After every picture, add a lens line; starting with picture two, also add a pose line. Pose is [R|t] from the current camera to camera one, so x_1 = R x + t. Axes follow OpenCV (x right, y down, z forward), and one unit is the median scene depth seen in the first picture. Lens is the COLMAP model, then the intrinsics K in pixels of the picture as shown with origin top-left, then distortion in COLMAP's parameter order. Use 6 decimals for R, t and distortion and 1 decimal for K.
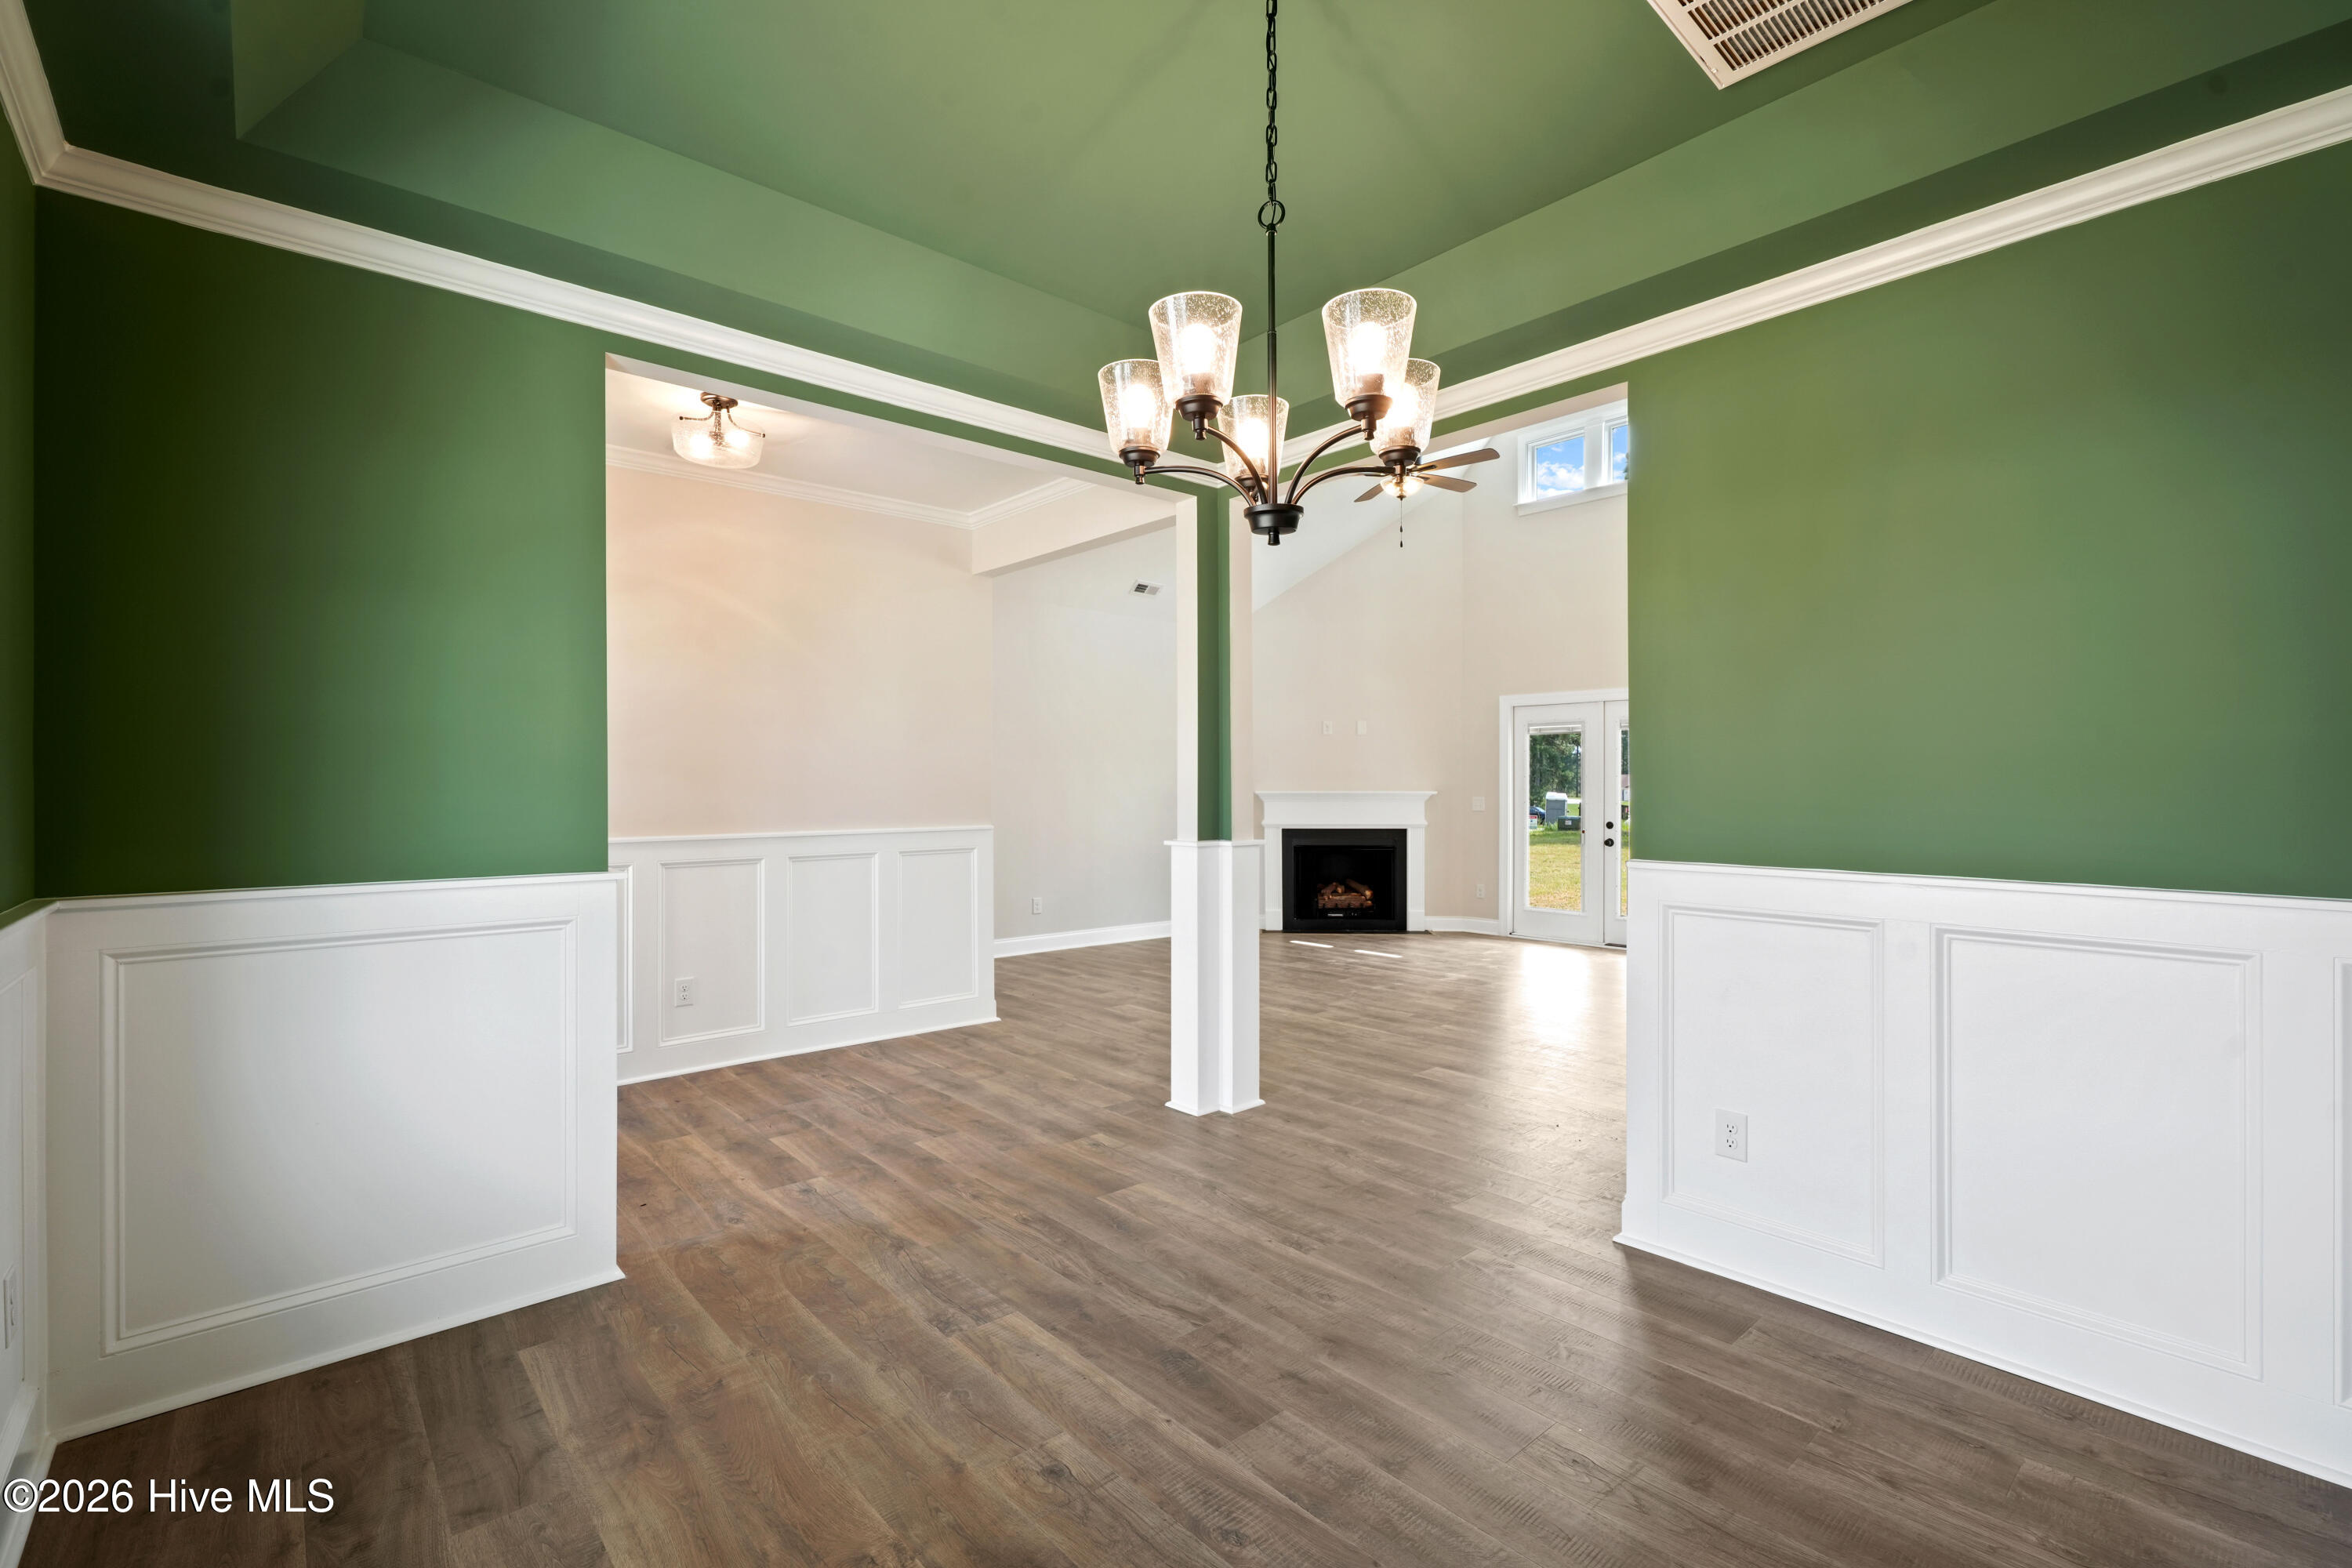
lens RADIAL K [[1044.3, 0, 1178.7], [0, 1044.3, 799.7], [0, 0, 1]] dist [-0.008148, 0.002469]
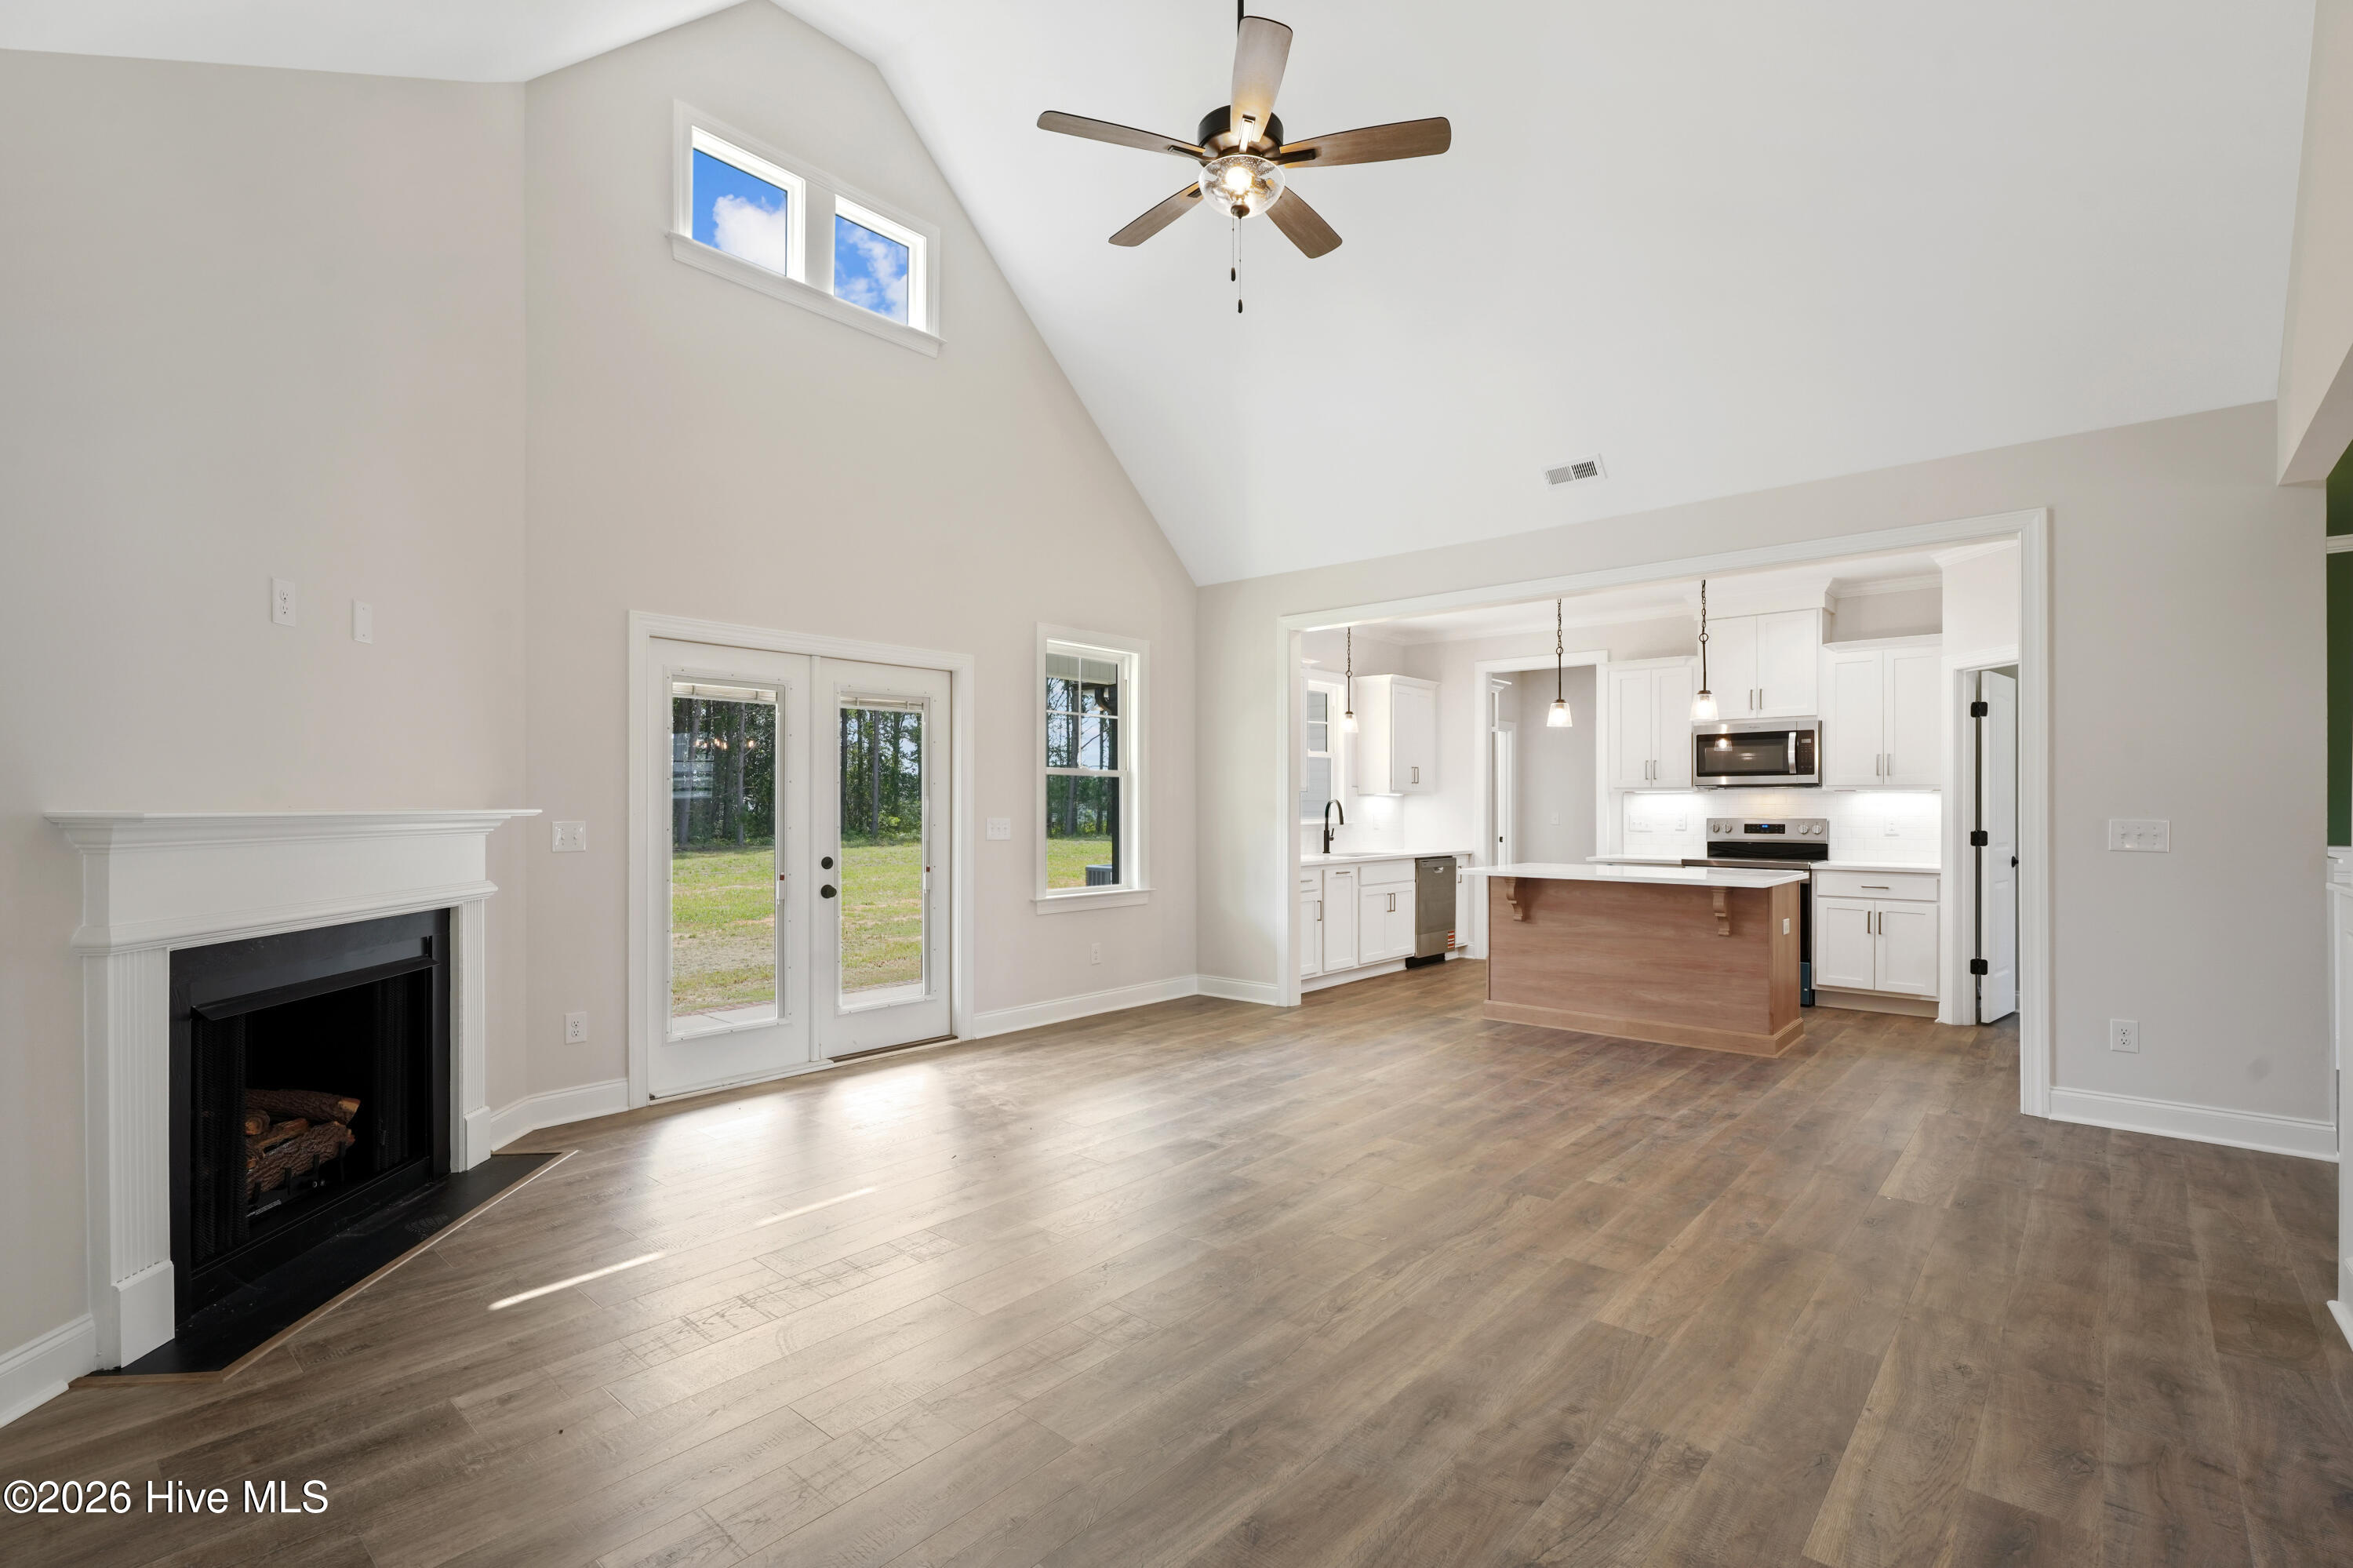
lens RADIAL K [[1044.8, 0, 1220.2], [0, 1044.8, 798.7], [0, 0, 1]] dist [-0.008148, 0.002469]
pose [[-0.131749, 0.007102, 0.991258, -0.498112], [0.012974, 0.999901, -0.005439, -0.014419], [-0.991198, 0.012144, -0.131828, 1.957764]]
